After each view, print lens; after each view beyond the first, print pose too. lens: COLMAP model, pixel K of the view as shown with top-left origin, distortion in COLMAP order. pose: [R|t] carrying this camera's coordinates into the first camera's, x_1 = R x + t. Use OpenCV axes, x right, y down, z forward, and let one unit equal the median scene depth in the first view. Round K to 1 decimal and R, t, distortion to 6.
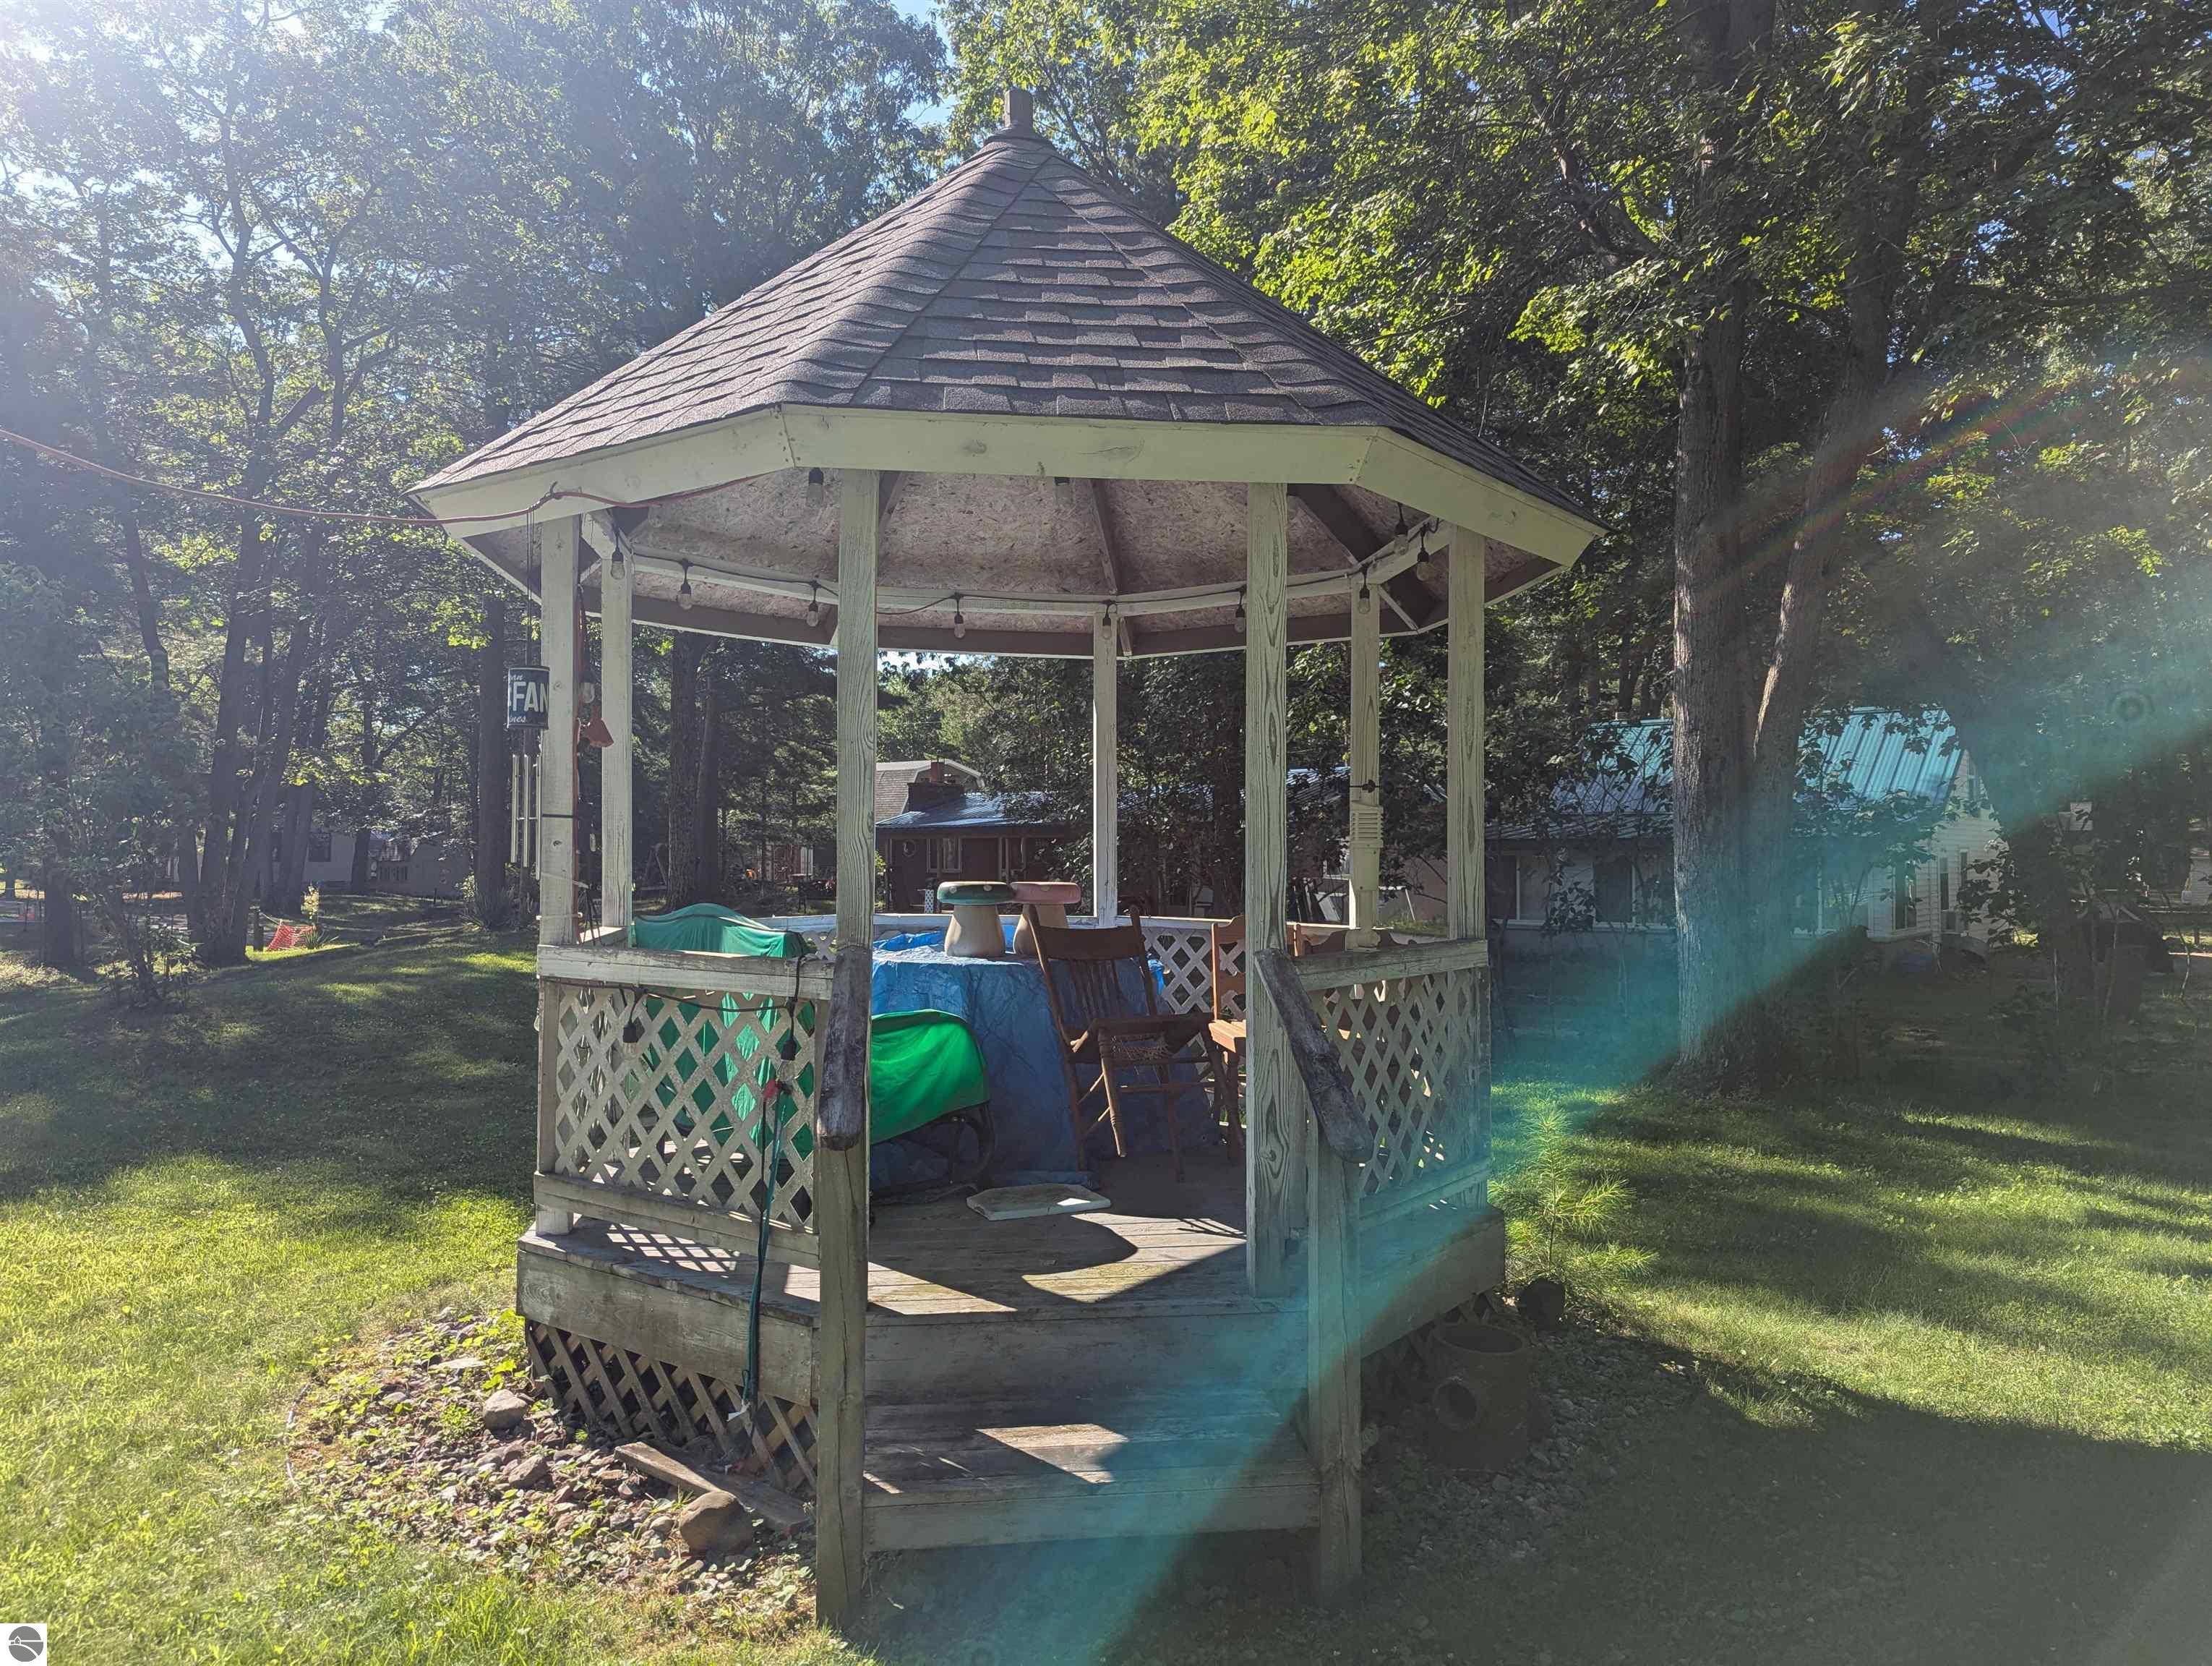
lens RADIAL K [[1575.1, 0, 1103.1], [0, 1575.1, 831.5], [0, 0, 1]] dist [0.034688, -0.028308]
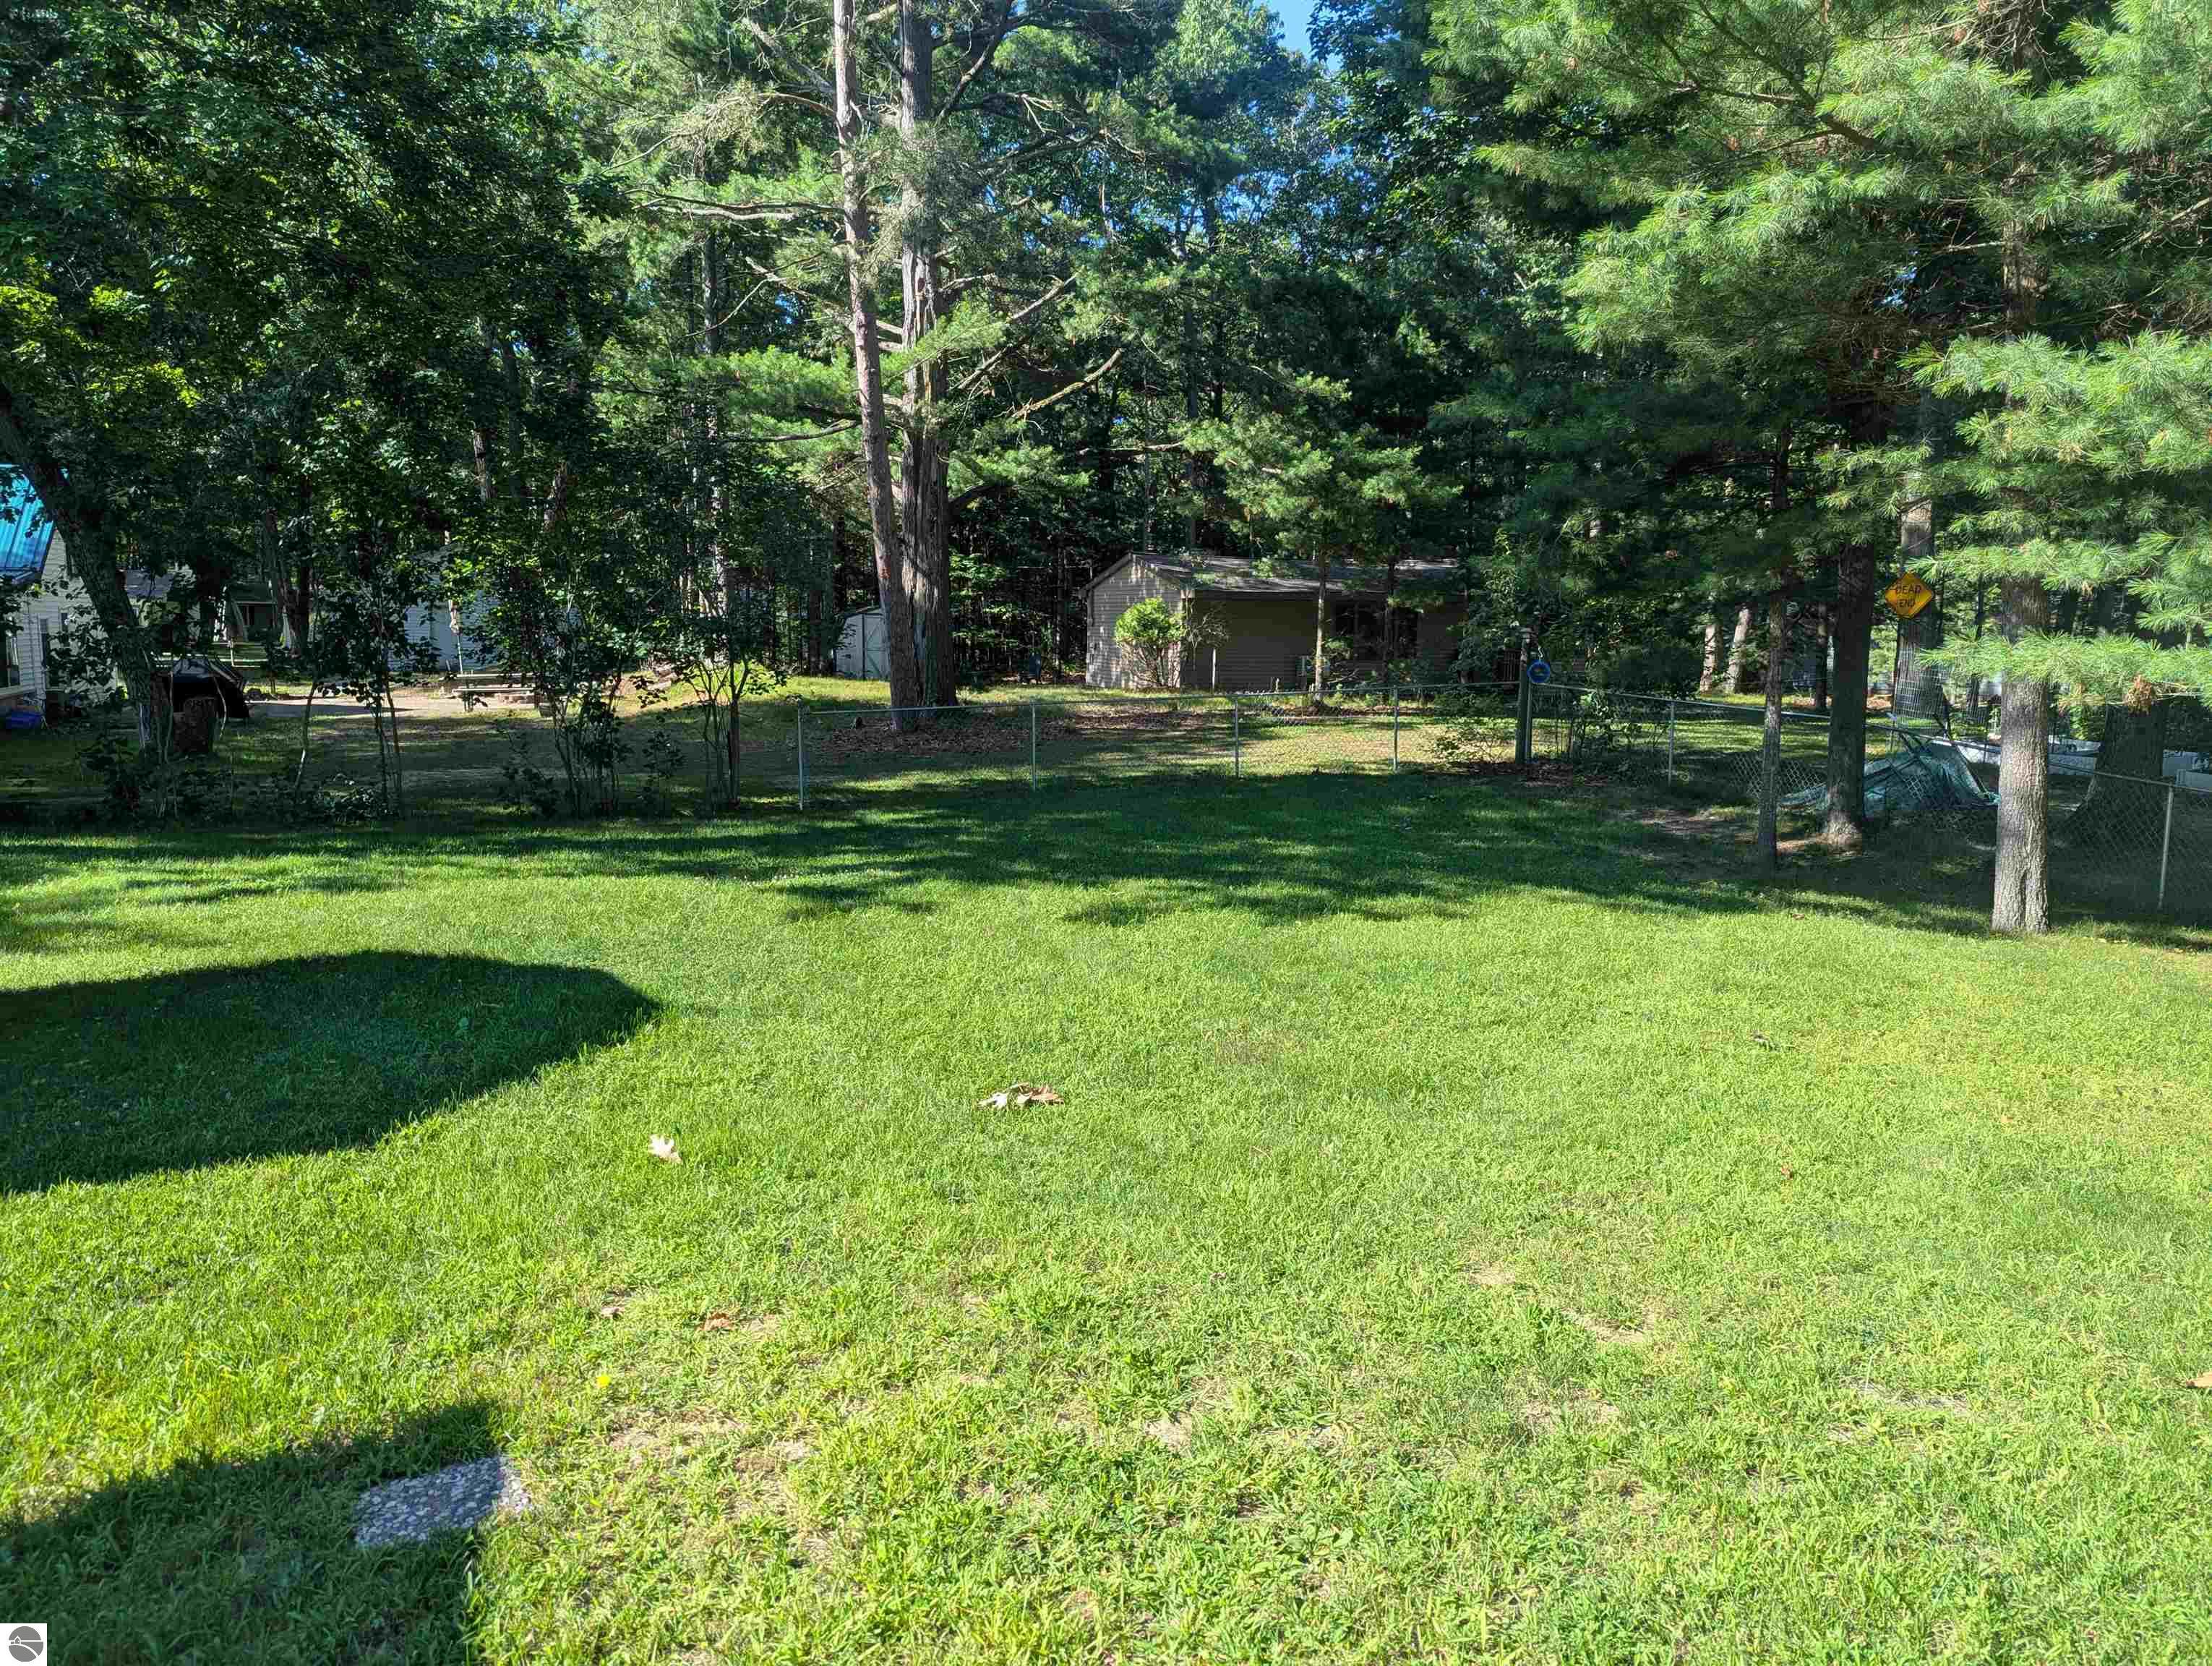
lens RADIAL K [[1575.1, 0, 1102.6], [0, 1575.1, 825.7], [0, 0, 1]] dist [0.034688, -0.028308]
pose [[0.488397, -0.103938, 0.866410, -0.109765], [-0.030181, 0.990275, 0.135810, -0.021976], [-0.872100, -0.092479, 0.480510, -0.253949]]
